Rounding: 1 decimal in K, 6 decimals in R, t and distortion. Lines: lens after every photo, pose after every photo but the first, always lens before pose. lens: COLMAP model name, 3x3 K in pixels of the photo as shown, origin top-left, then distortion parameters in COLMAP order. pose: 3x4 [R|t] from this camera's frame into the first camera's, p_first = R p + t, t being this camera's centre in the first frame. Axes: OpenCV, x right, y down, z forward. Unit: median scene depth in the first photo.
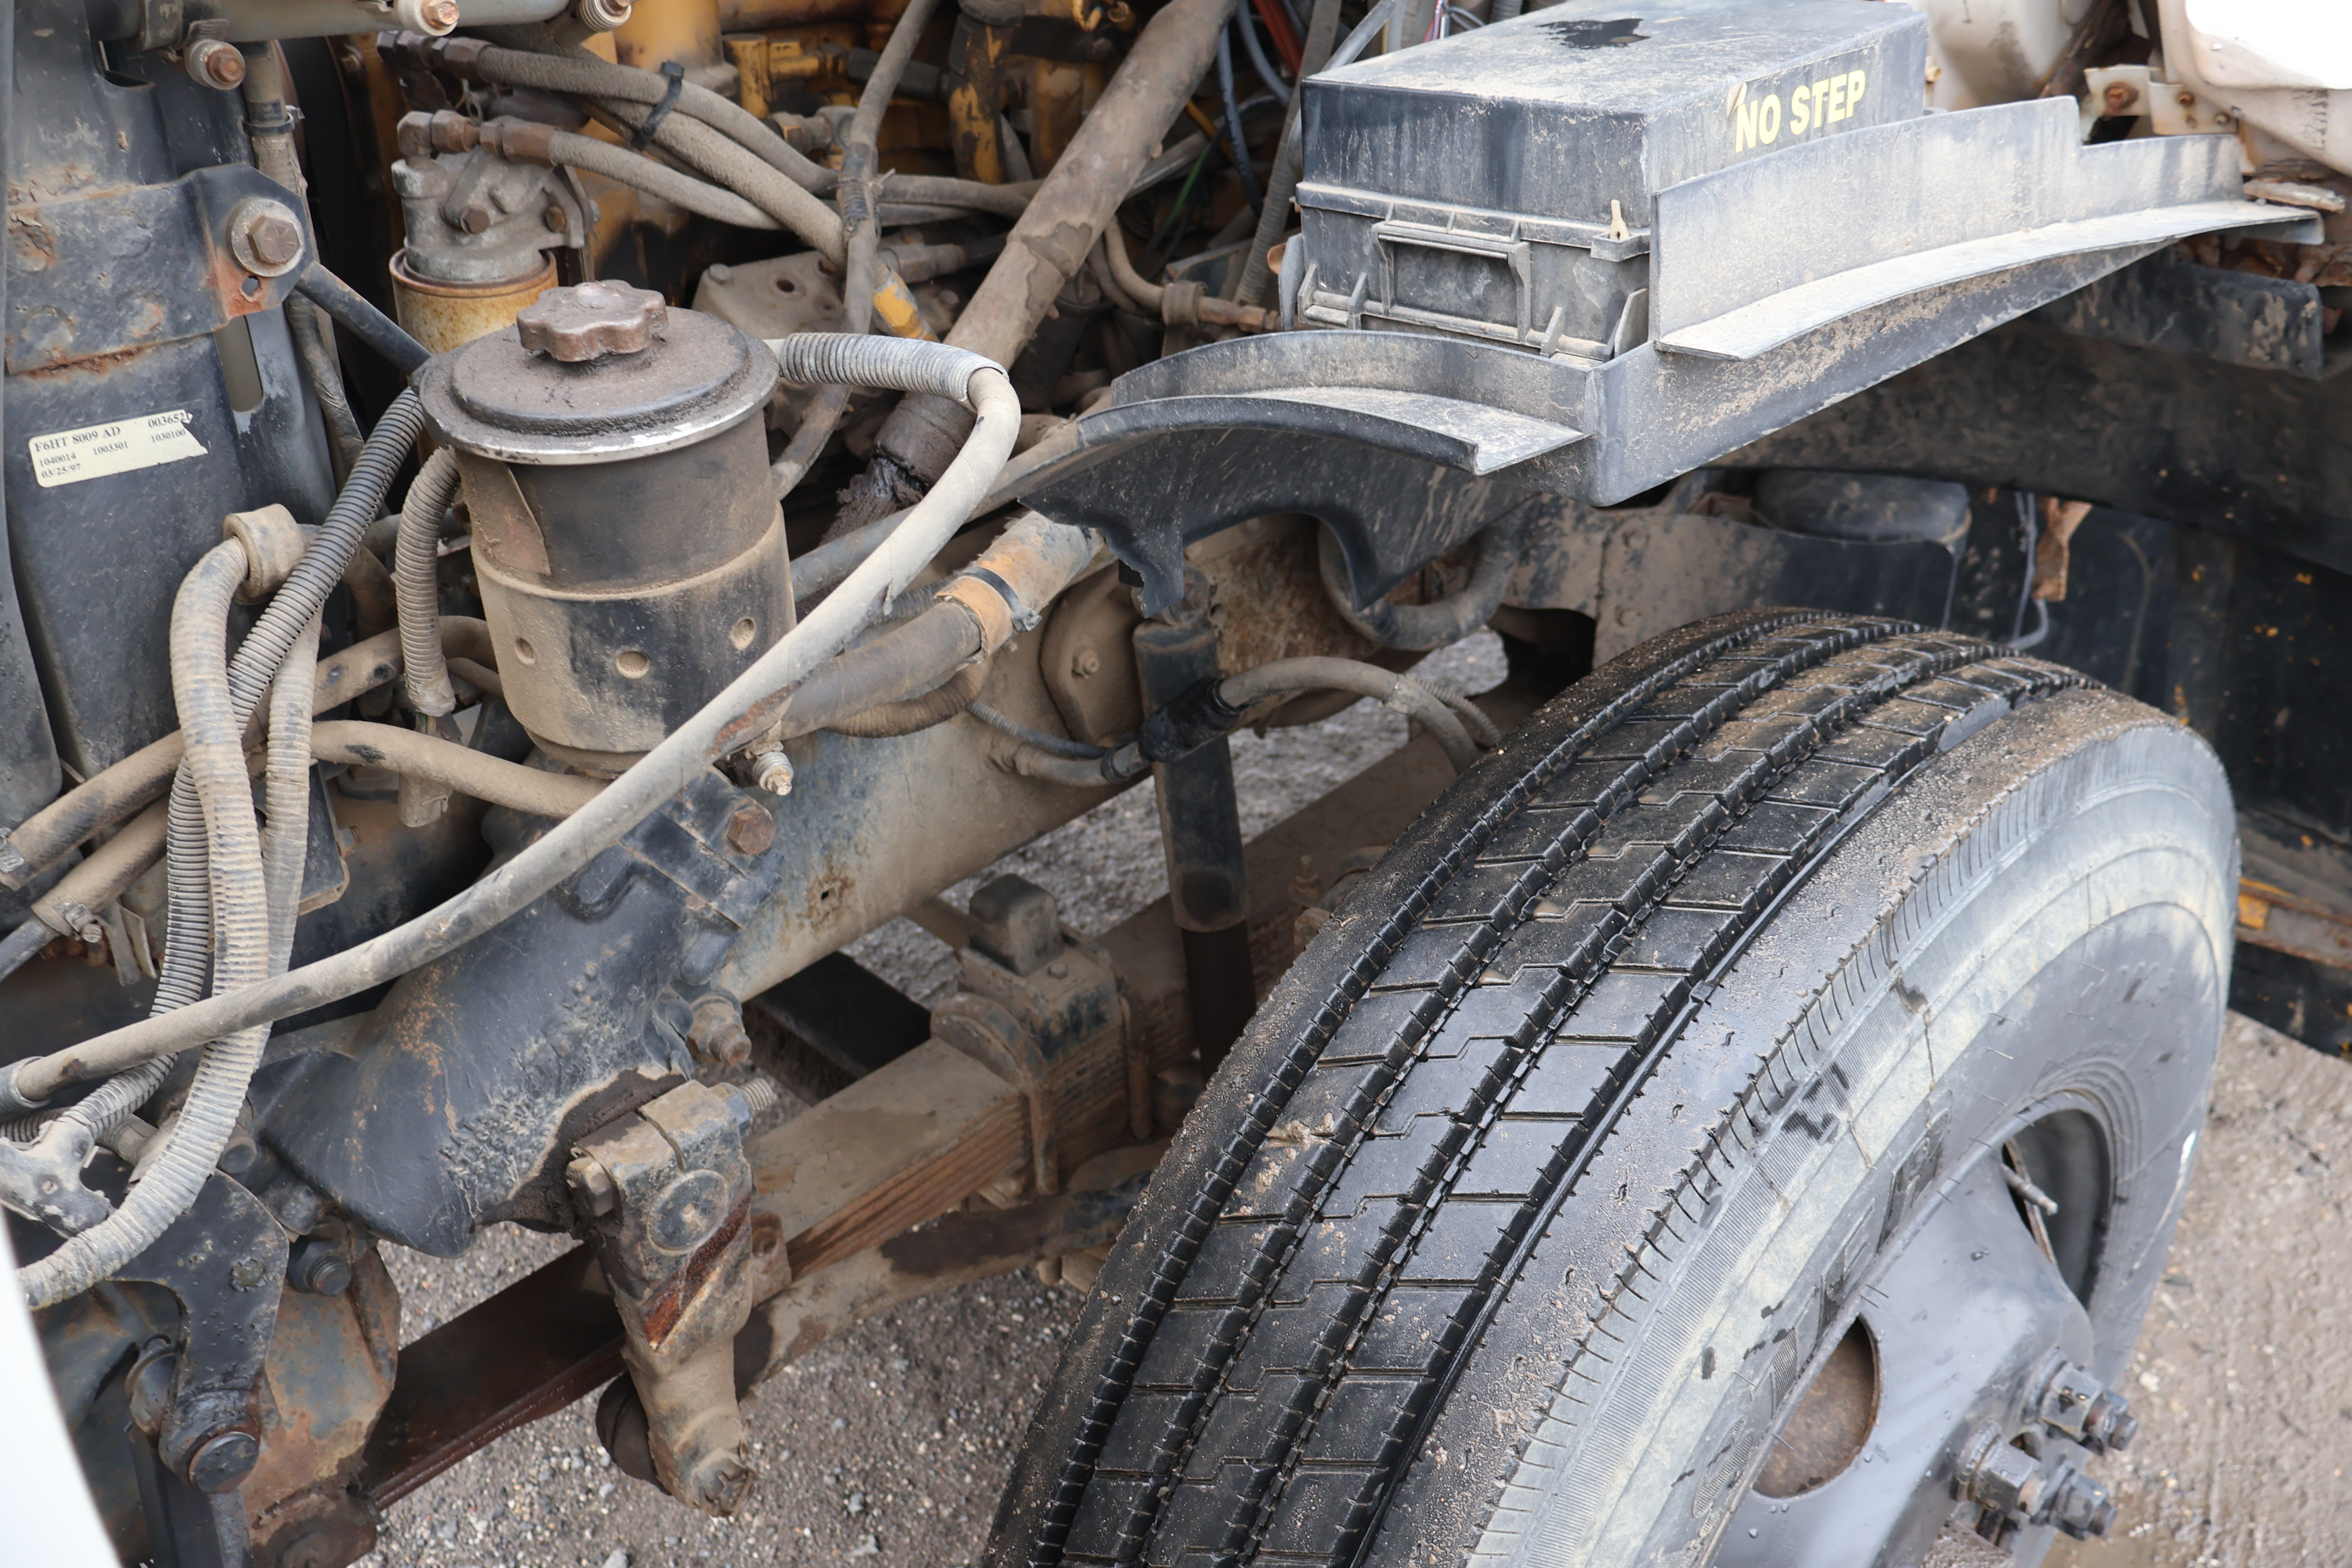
lens RADIAL K [[1968.5, 0, 1170.0], [0, 1968.5, 787.4], [0, 0, 1]] dist [0.001903, -0.003317]
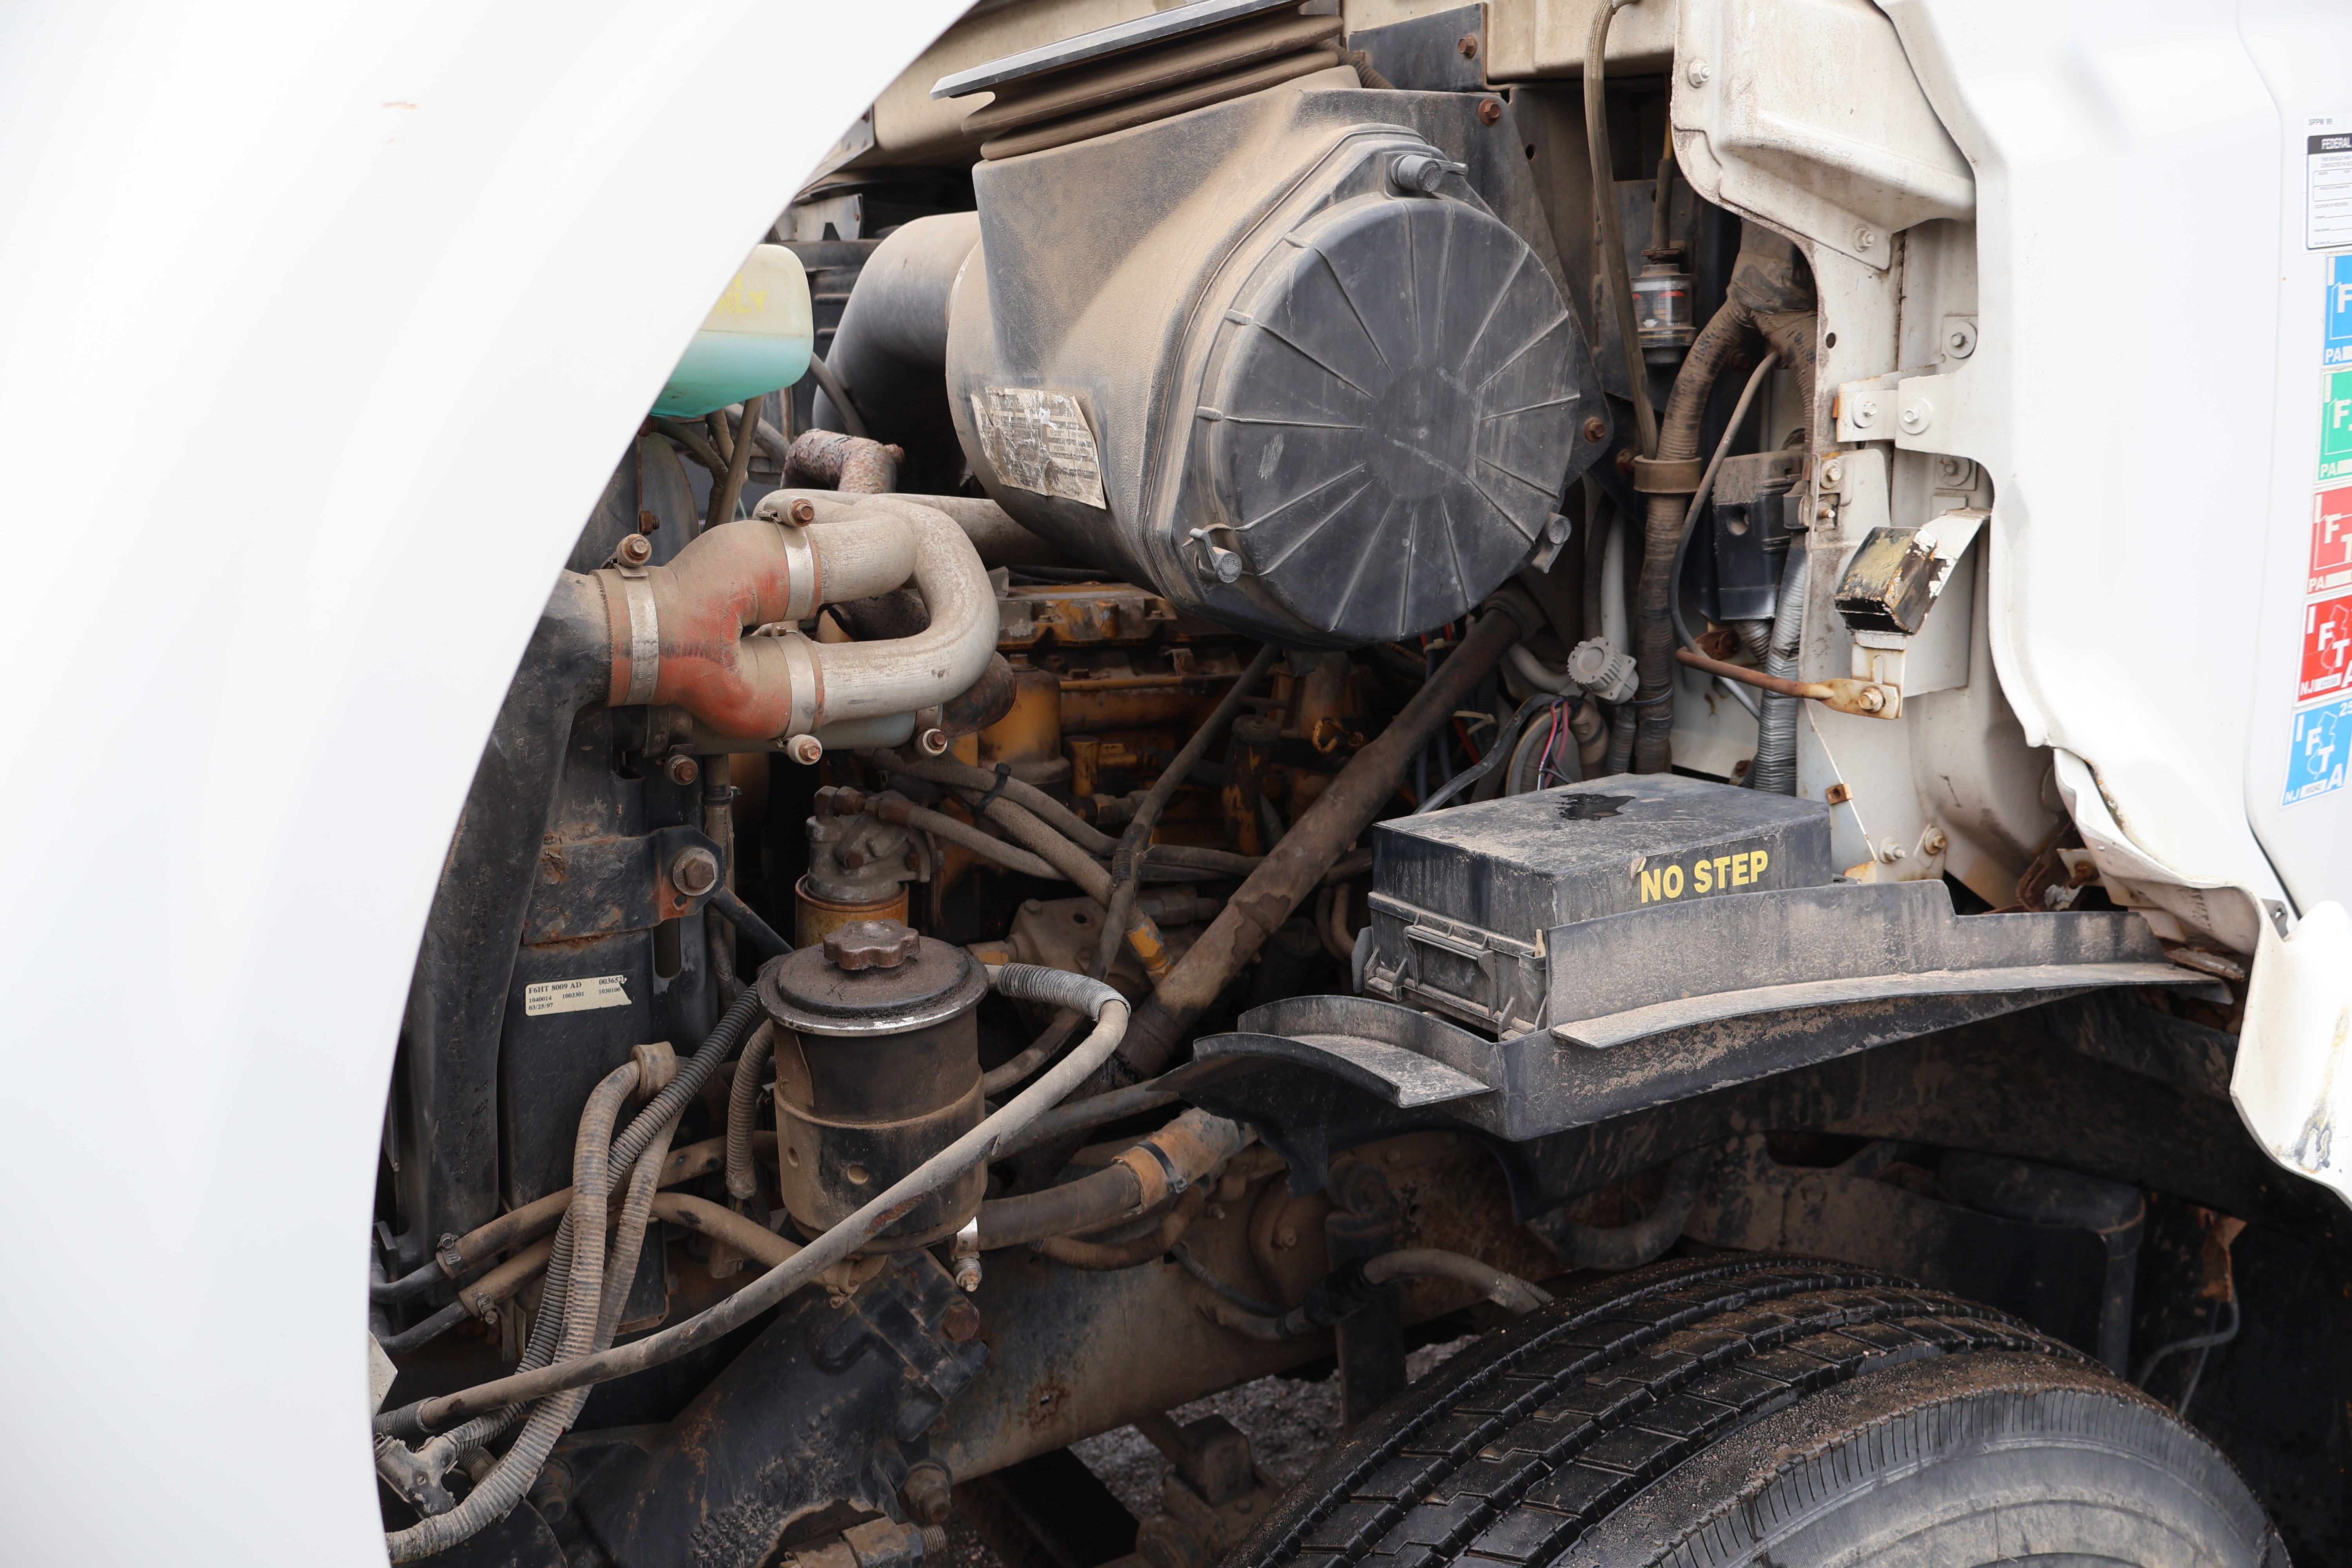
lens RADIAL K [[1968.5, 0, 1158.2], [0, 1968.5, 799.3], [0, 0, 1]] dist [0.001903, -0.003317]
pose [[0.965483, 0.072112, -0.250284, 0.257824], [-0.142147, 0.951076, -0.274314, 0.037133], [0.218258, 0.300423, 0.928498, -0.350528]]
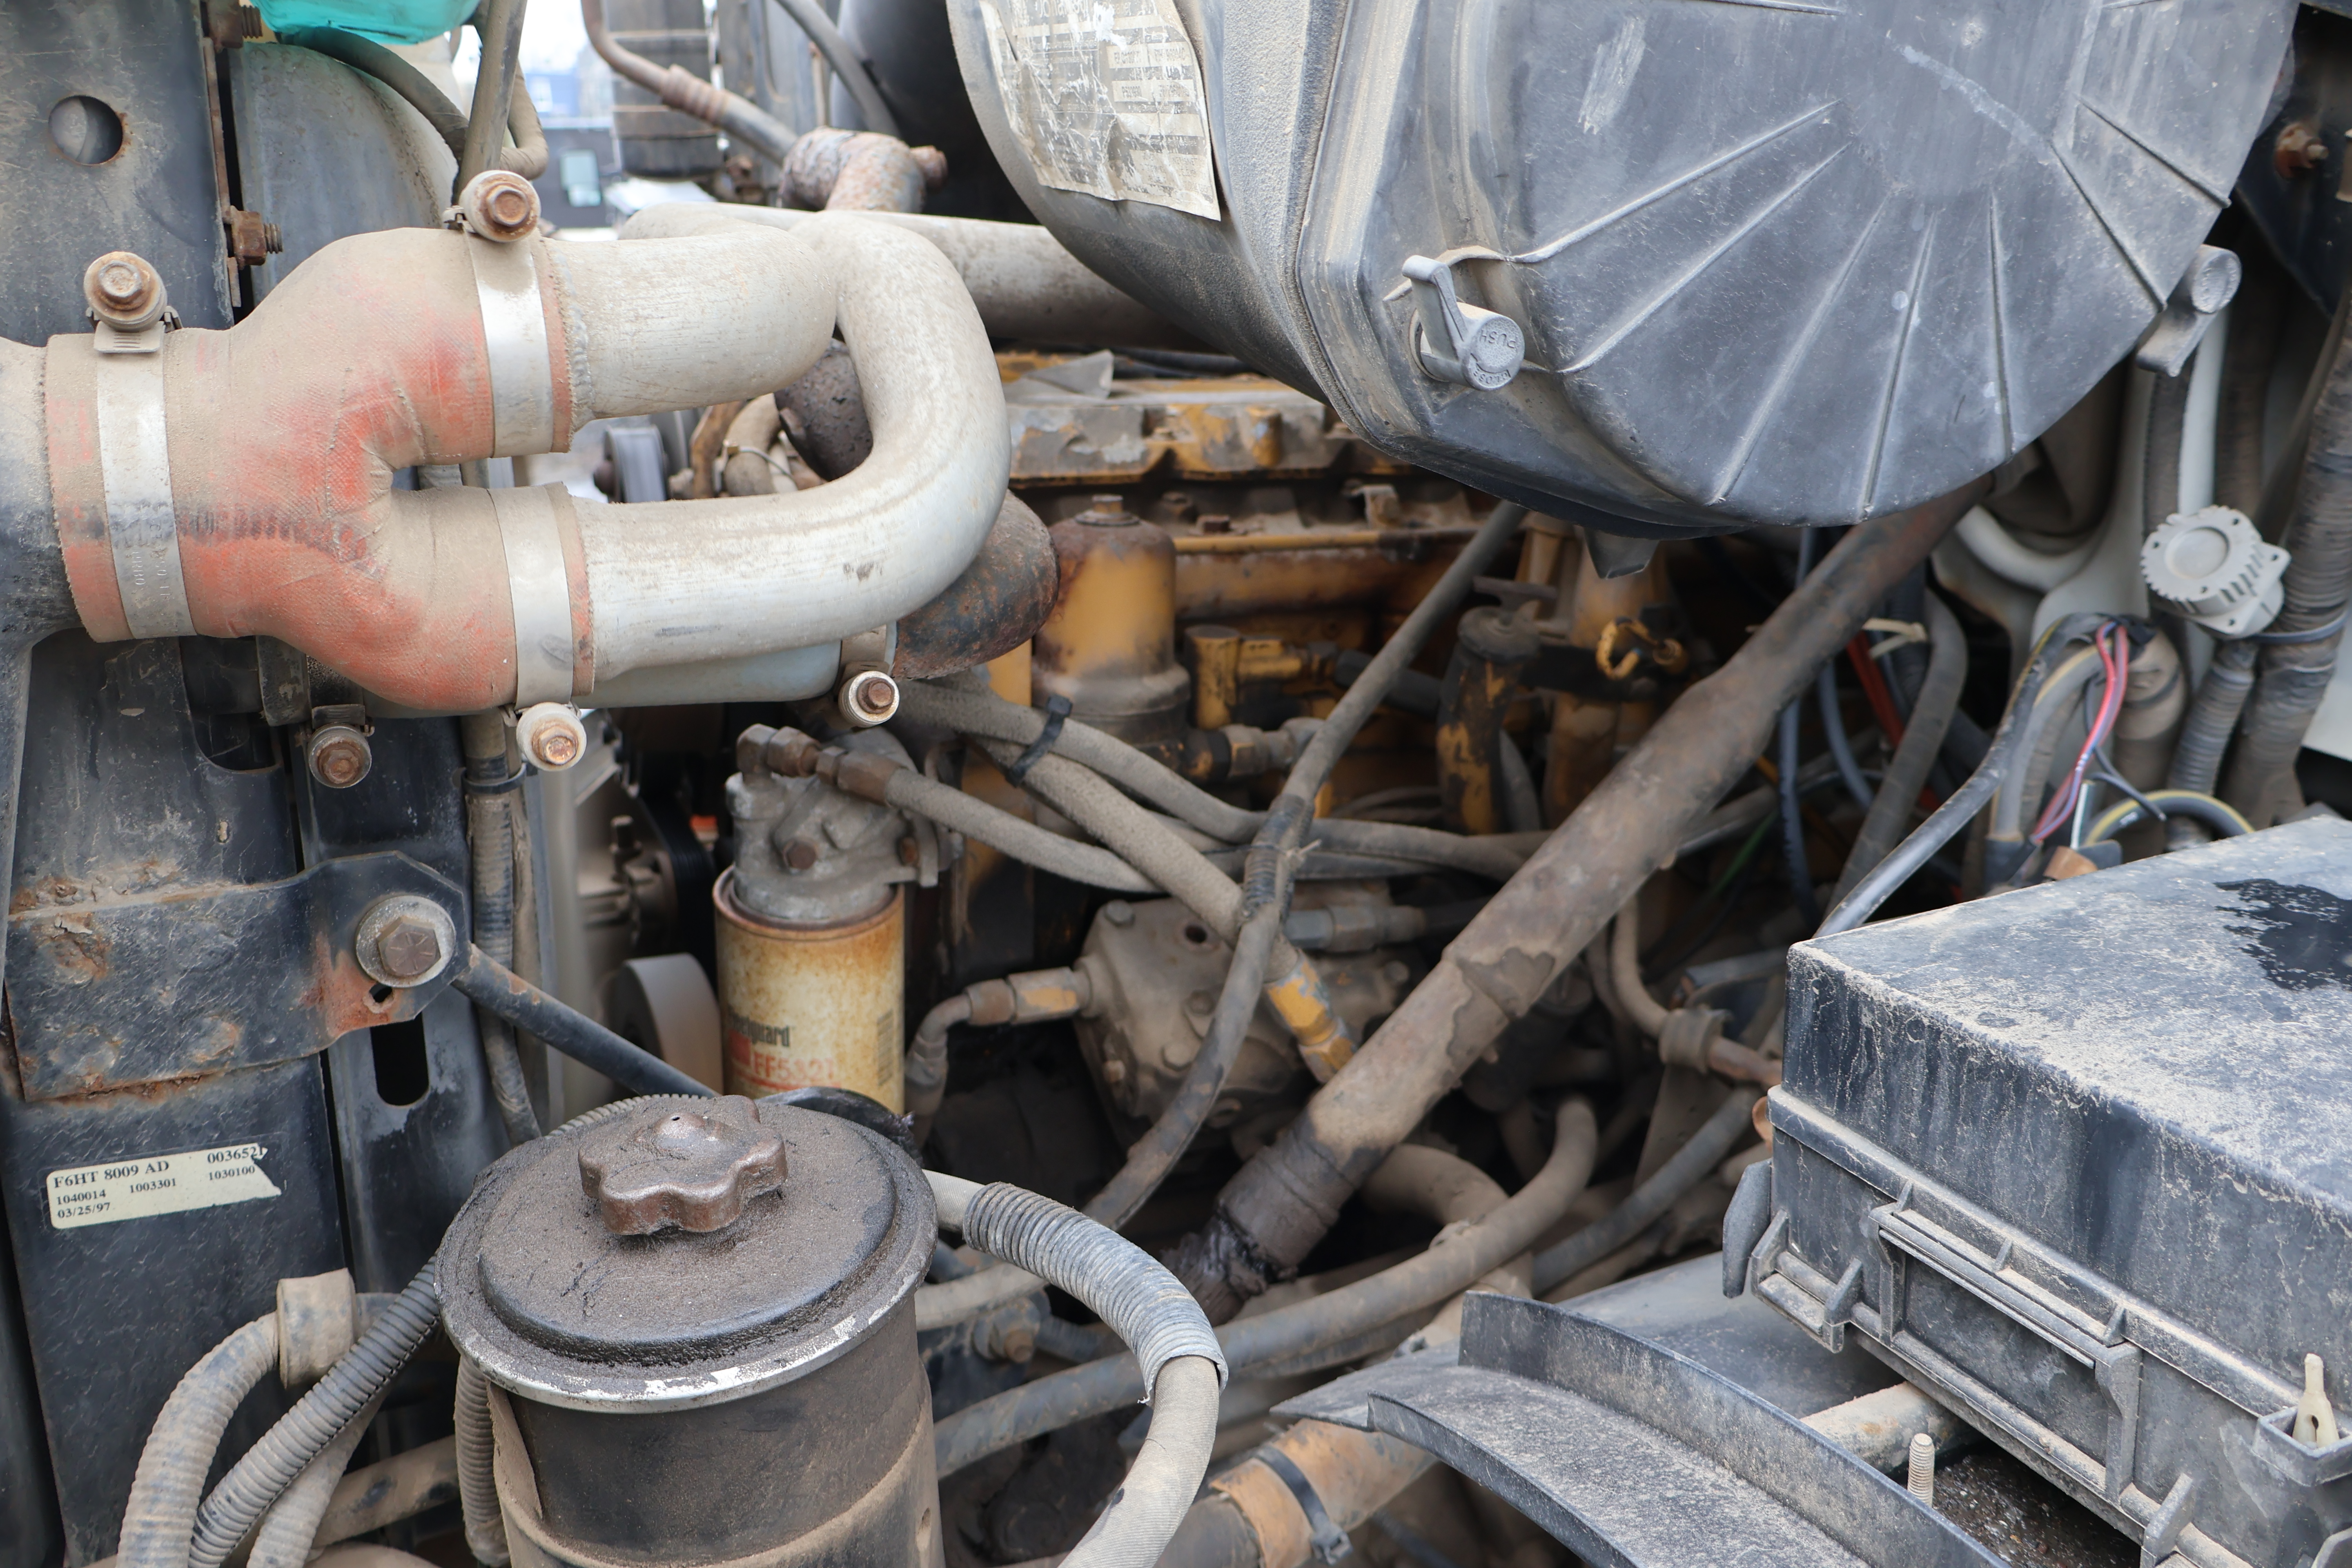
lens RADIAL K [[1968.5, 0, 1169.5], [0, 1968.5, 792.9], [0, 0, 1]] dist [0.001903, -0.003317]
pose [[0.935764, 0.130621, -0.327542, 0.075878], [-0.191856, 0.967942, -0.162112, -0.249400], [0.295867, 0.214540, 0.930825, 0.316545]]
